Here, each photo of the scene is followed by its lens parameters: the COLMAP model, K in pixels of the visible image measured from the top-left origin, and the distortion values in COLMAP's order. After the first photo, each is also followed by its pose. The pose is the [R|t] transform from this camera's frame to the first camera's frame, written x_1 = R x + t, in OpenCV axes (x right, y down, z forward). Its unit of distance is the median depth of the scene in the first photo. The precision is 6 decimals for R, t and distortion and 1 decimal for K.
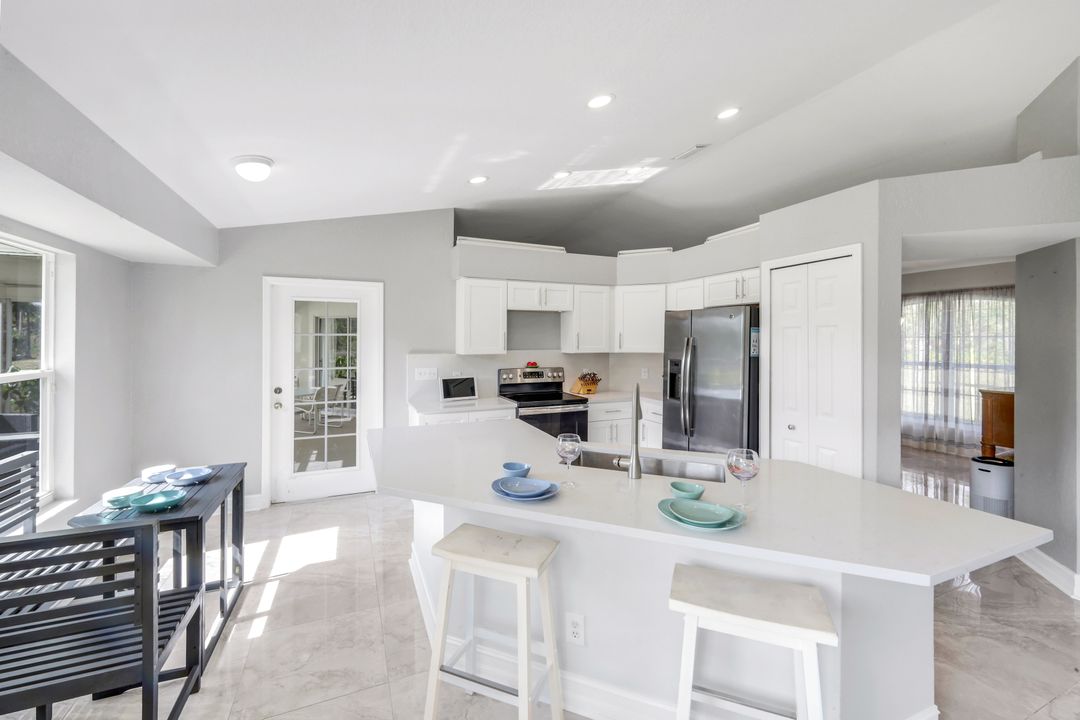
lens RADIAL K [[437.2, 0, 539.9], [0, 437.2, 340.5], [0, 0, 1]] dist [-0.000978, -0.000178]
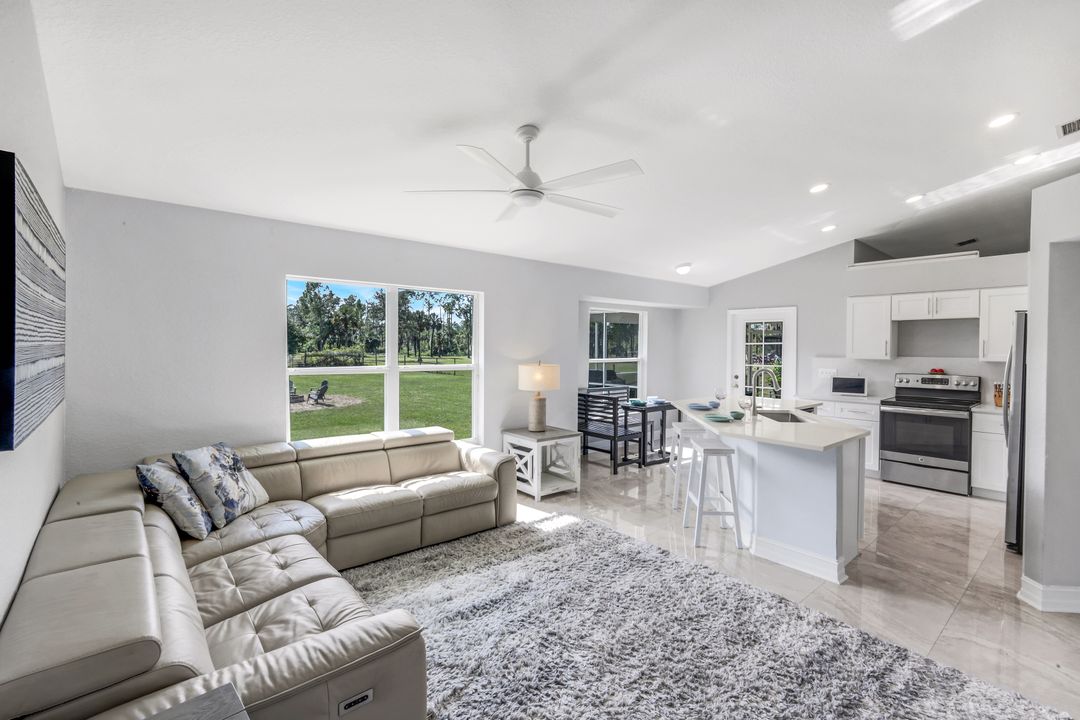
lens RADIAL K [[488.8, 0, 538.5], [0, 488.8, 353.1], [0, 0, 1]] dist [0.000839, 0.000104]
pose [[0.297288, 0.014190, -0.954682, 0.871428], [-0.005375, 0.999899, 0.013189, 0.002466], [0.954773, 0.001211, 0.297334, -0.256119]]
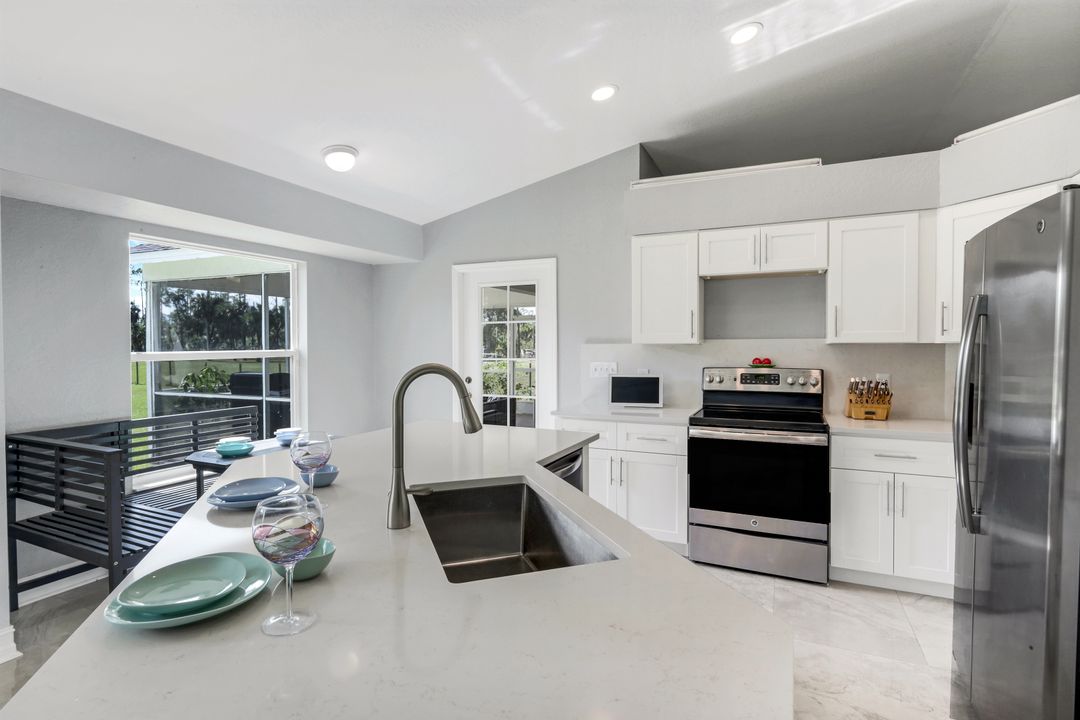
lens RADIAL K [[536.8, 0, 536.6], [0, 536.8, 351.8], [0, 0, 1]] dist [-0.000551, -0.000363]
pose [[0.660555, 0.008353, -0.750731, 0.371723], [0.003072, 0.999900, 0.013828, 0.031393], [0.750771, -0.011440, 0.660463, 0.284185]]
